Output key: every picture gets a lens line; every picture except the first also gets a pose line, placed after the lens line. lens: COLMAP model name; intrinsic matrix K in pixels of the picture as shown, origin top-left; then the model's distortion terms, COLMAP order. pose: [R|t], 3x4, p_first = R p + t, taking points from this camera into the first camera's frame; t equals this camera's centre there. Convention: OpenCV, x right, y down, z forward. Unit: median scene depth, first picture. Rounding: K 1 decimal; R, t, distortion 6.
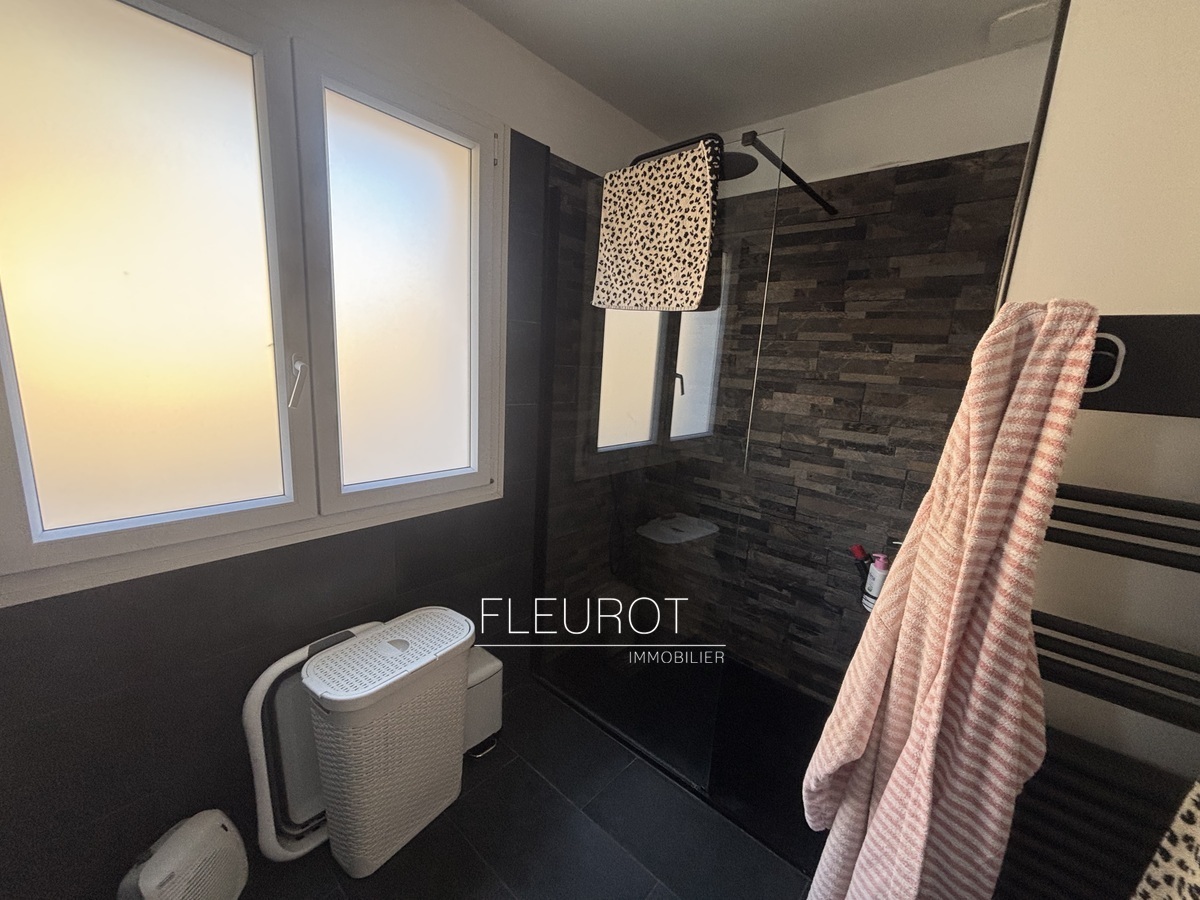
lens RADIAL K [[482.3, 0, 598.4], [0, 482.3, 454.9], [0, 0, 1]] dist [-0.000693, 0.000225]
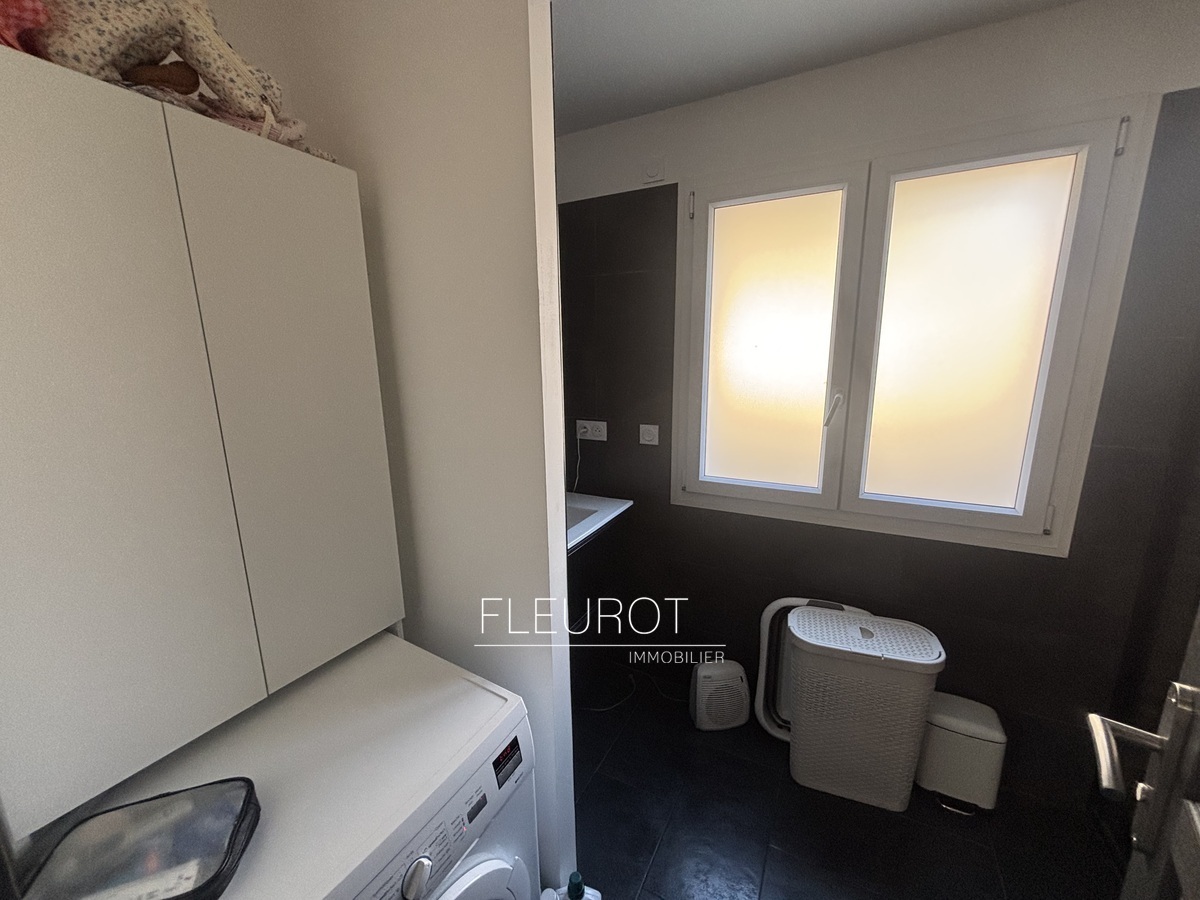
lens RADIAL K [[482.3, 0, 598.4], [0, 482.3, 454.9], [0, 0, 1]] dist [-0.000693, 0.000225]
pose [[0.234940, 0.139390, -0.961963, 0.459049], [-0.165666, 0.980926, 0.101677, -0.040871], [0.957788, 0.135476, 0.253551, 0.016844]]
